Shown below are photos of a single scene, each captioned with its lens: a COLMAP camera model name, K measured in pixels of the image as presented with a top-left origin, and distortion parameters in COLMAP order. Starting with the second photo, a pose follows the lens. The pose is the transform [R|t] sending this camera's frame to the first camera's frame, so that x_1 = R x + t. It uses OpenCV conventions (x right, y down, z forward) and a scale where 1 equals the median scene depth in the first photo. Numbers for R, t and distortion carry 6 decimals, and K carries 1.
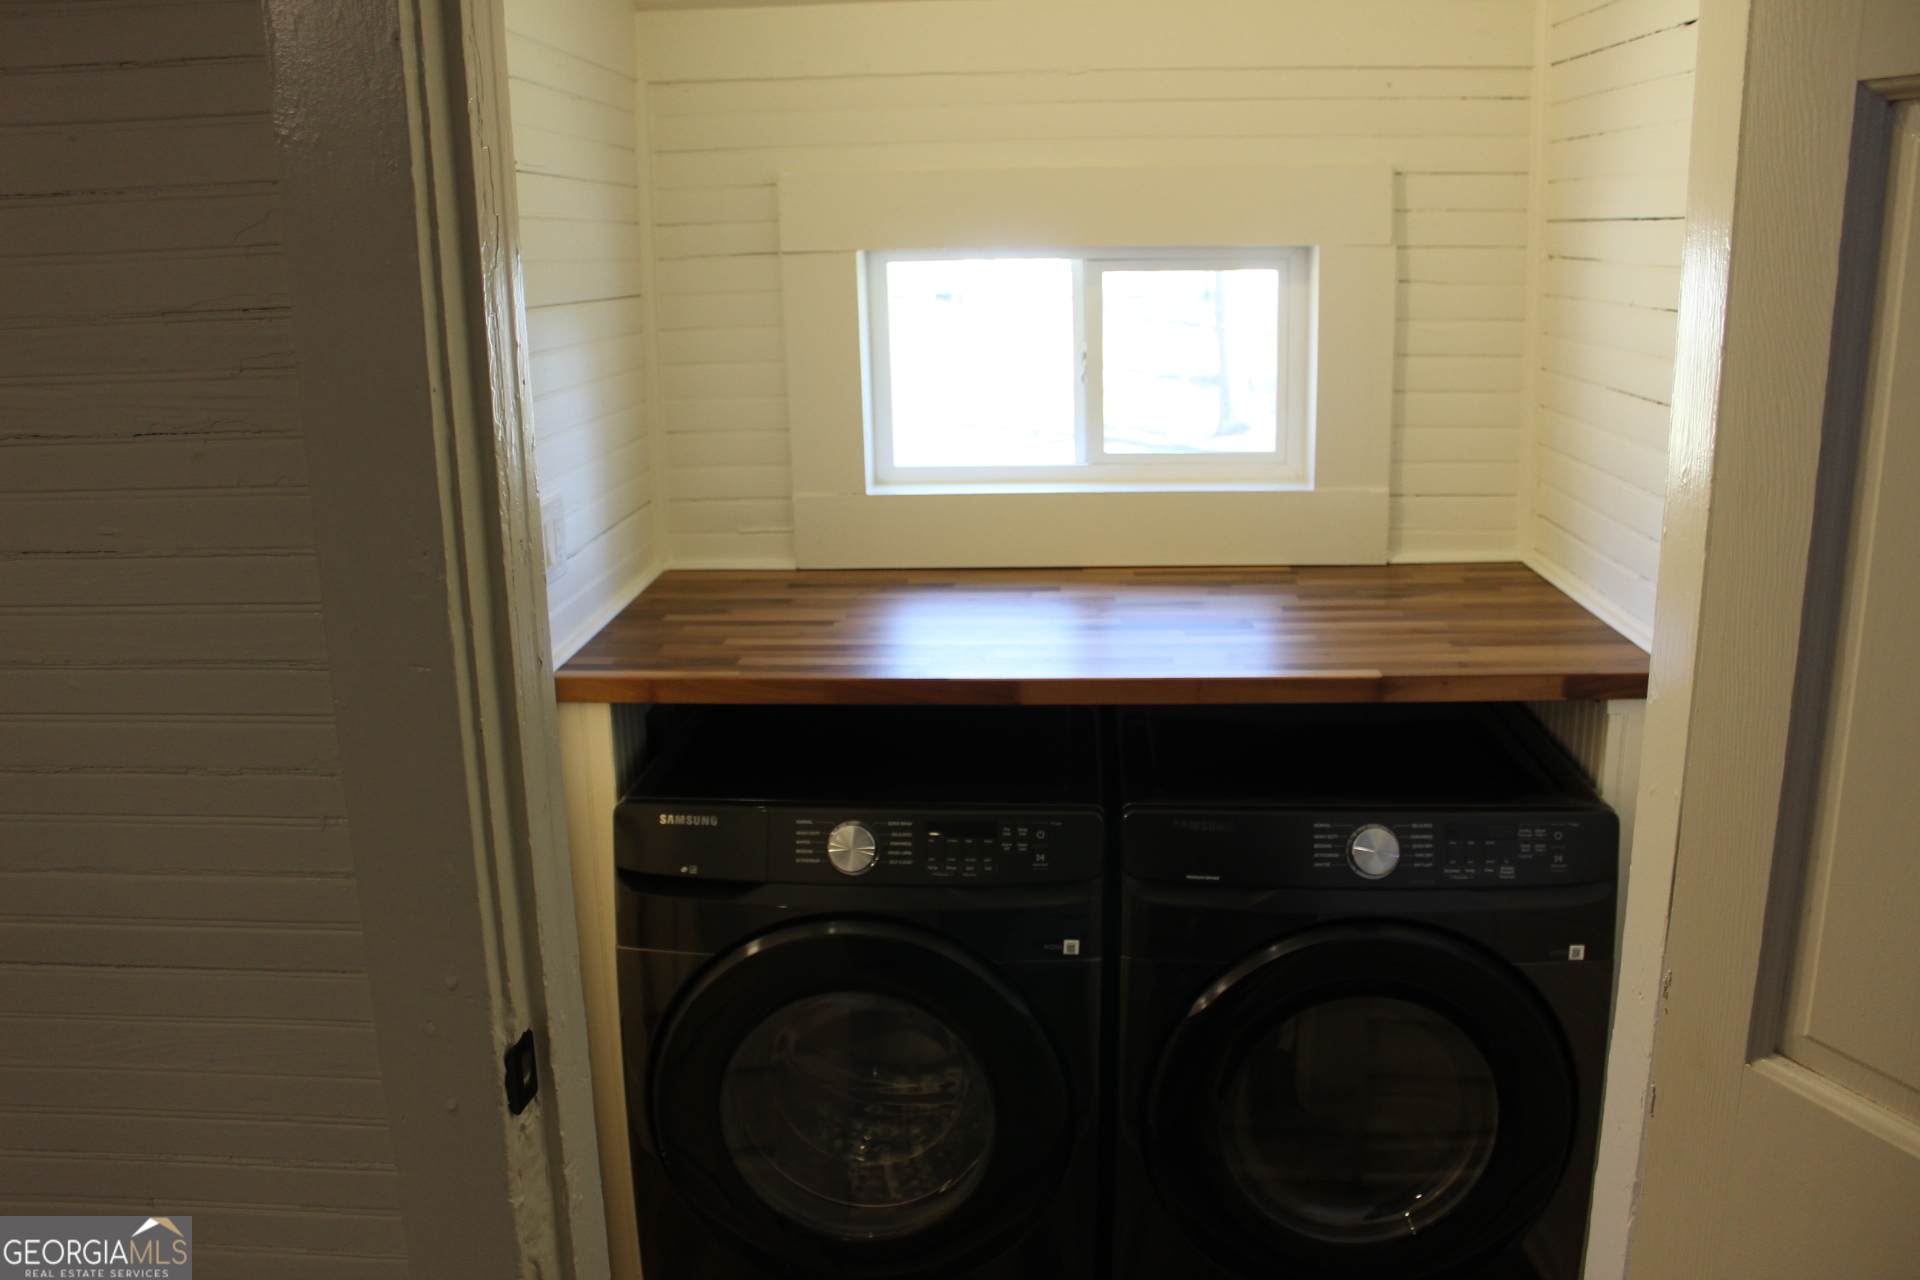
lens RADIAL K [[1603.9, 0, 975.9], [0, 1603.9, 650.3], [0, 0, 1]] dist [-0.171118, 0.166089]
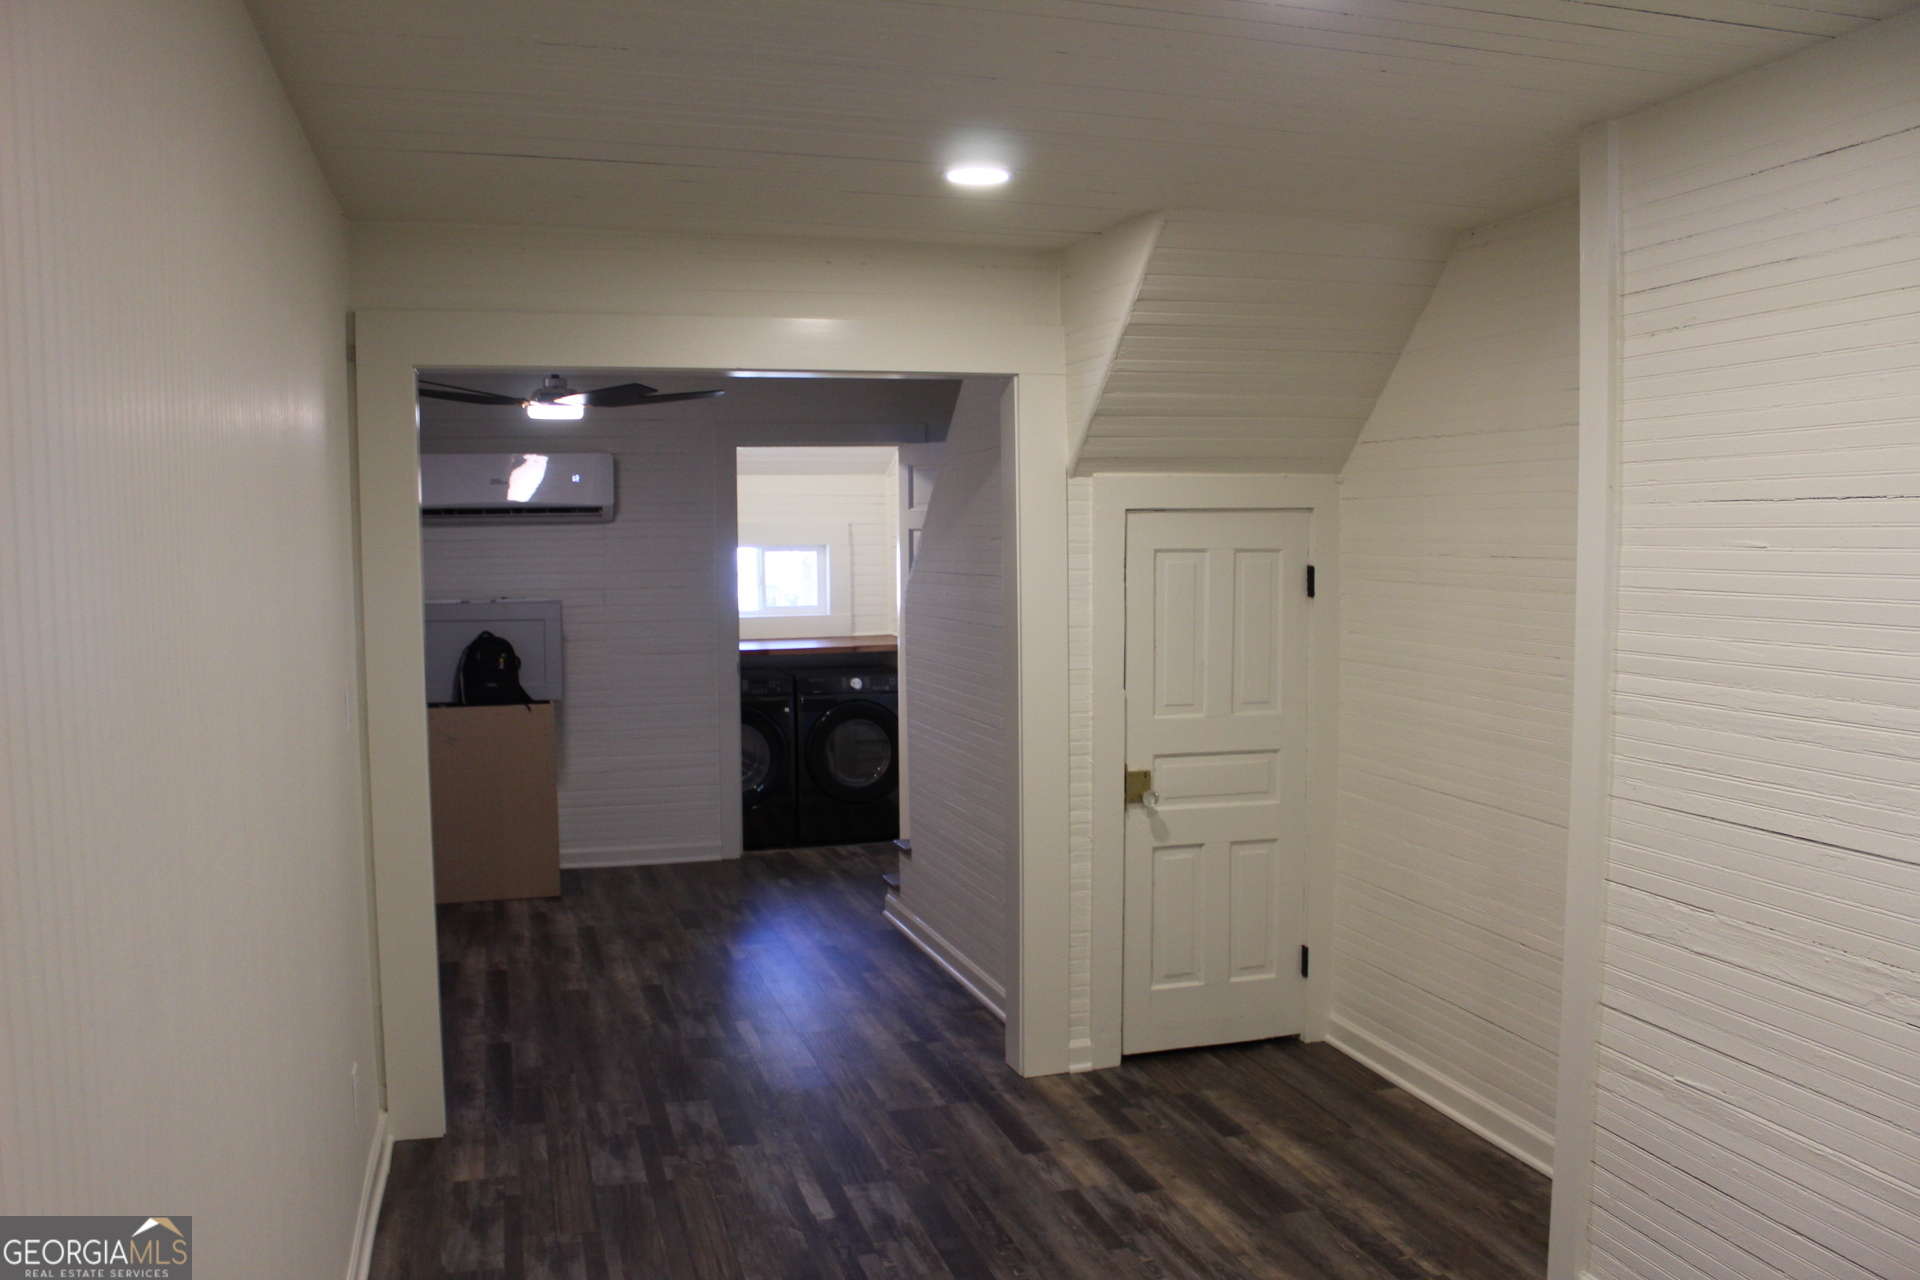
lens RADIAL K [[1603.9, 0, 975.9], [0, 1603.9, 650.3], [0, 0, 1]] dist [-0.171118, 0.166089]
pose [[0.939156, -0.018840, 0.342973, -0.699058], [0.078557, 0.983812, -0.161070, 0.572891], [-0.334387, 0.178213, 0.925433, -2.359711]]
